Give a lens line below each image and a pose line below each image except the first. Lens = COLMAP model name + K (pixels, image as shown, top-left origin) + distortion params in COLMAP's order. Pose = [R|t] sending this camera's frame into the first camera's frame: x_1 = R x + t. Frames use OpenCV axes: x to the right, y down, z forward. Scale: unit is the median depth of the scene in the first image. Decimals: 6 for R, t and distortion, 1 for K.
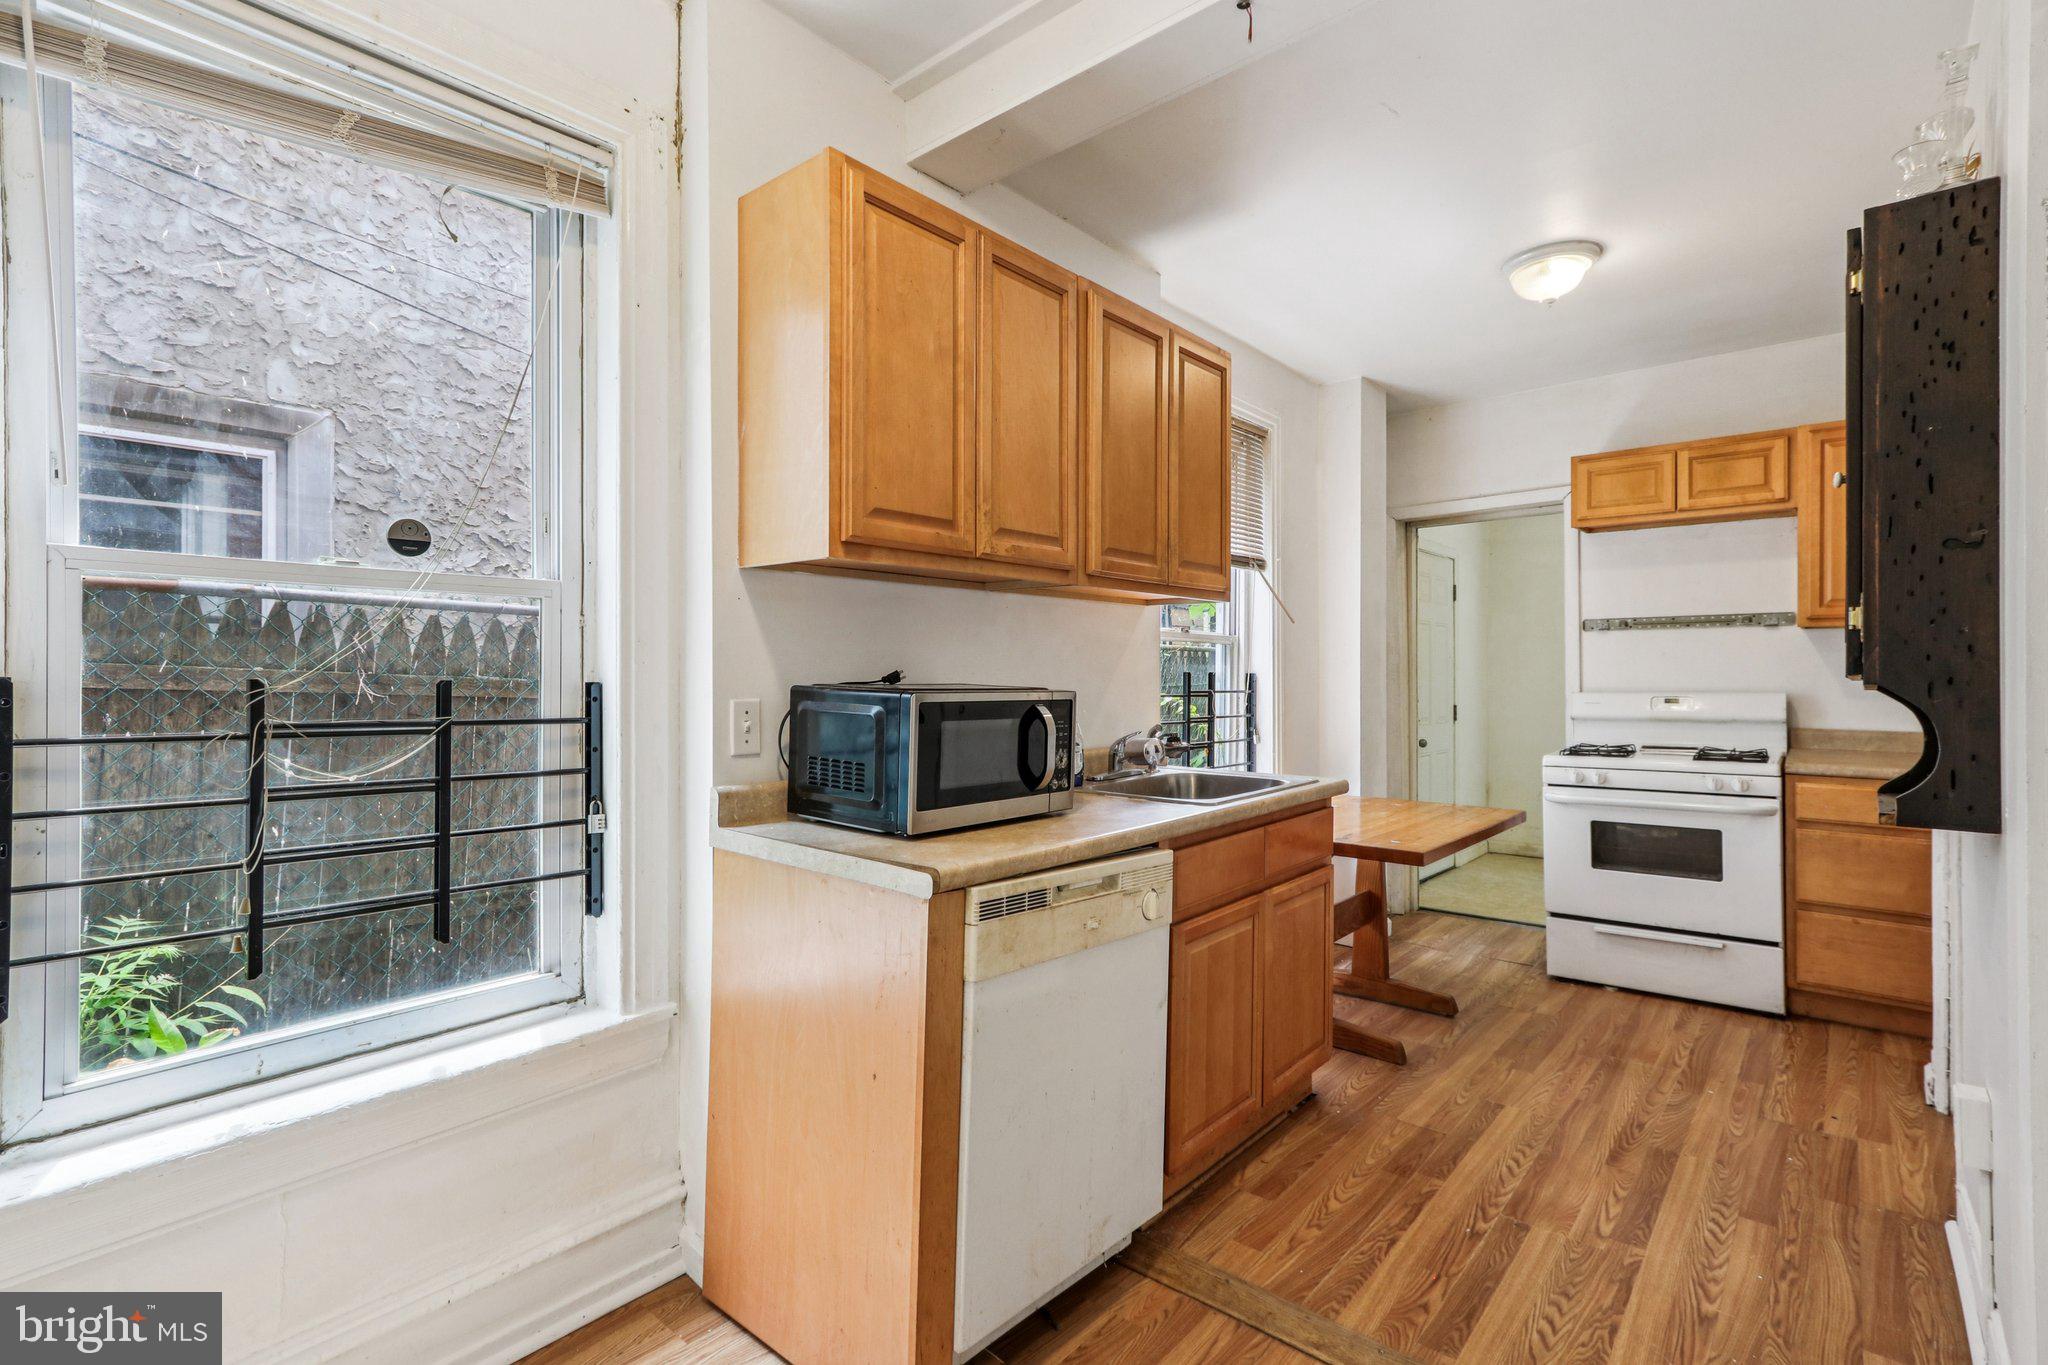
lens RADIAL K [[962.6, 0, 1028.9], [0, 962.6, 678.8], [0, 0, 1]] dist [-0.000020, 0.011590]
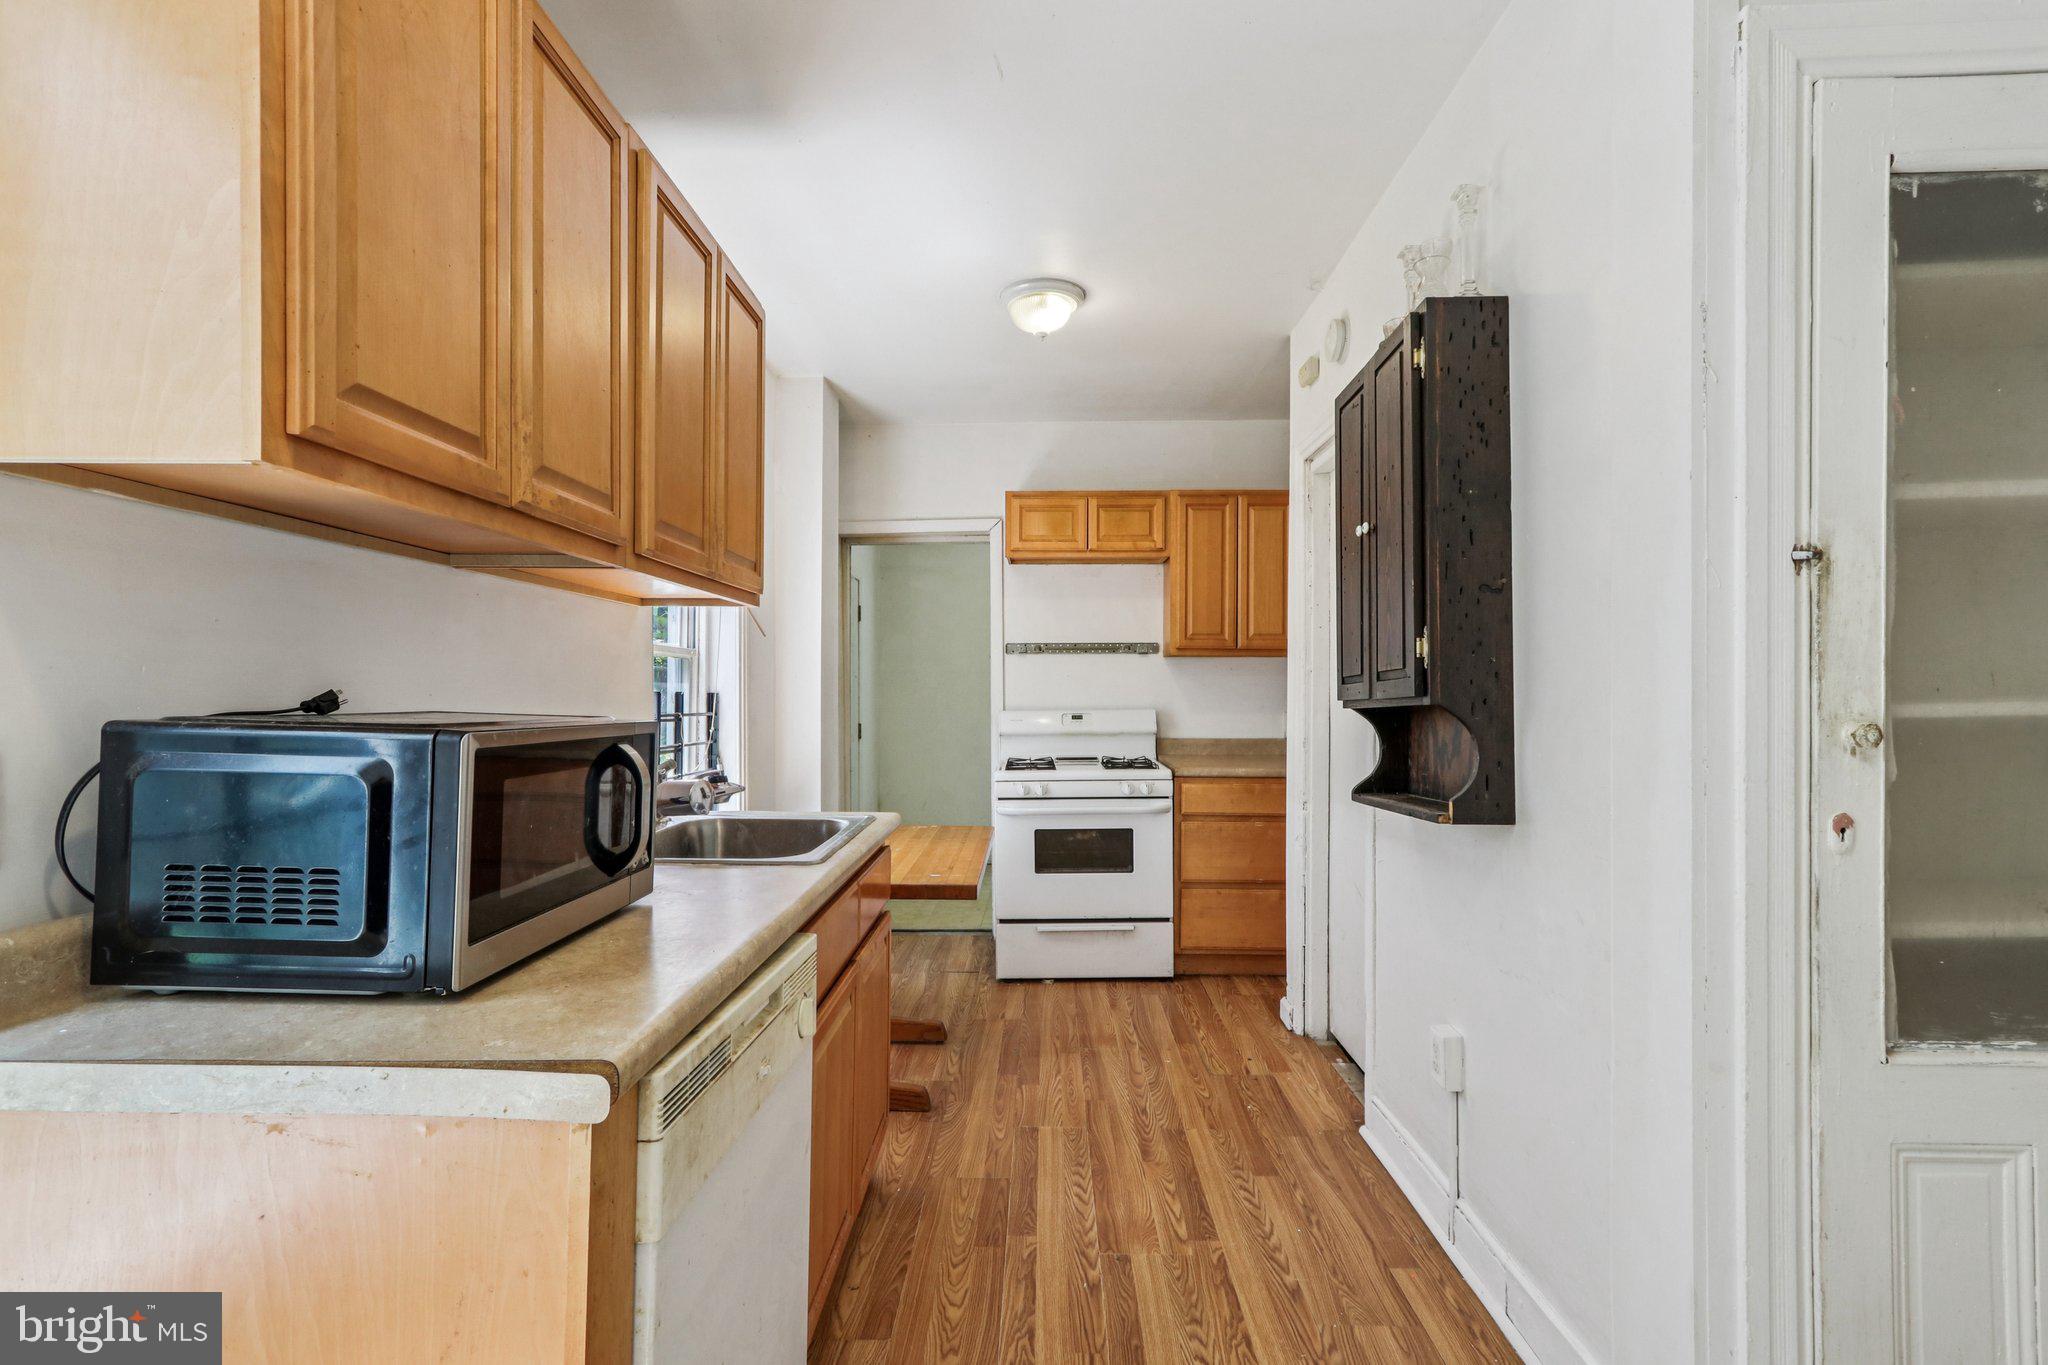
lens RADIAL K [[955.0, 0, 1021.7], [0, 955.0, 697.3], [0, 0, 1]] dist [0.011204, 0.000574]
pose [[0.777922, -0.002837, 0.628355, -0.125461], [0.002441, 0.999996, 0.001493, -0.003193], [-0.628356, 0.000372, 0.777925, 0.215864]]
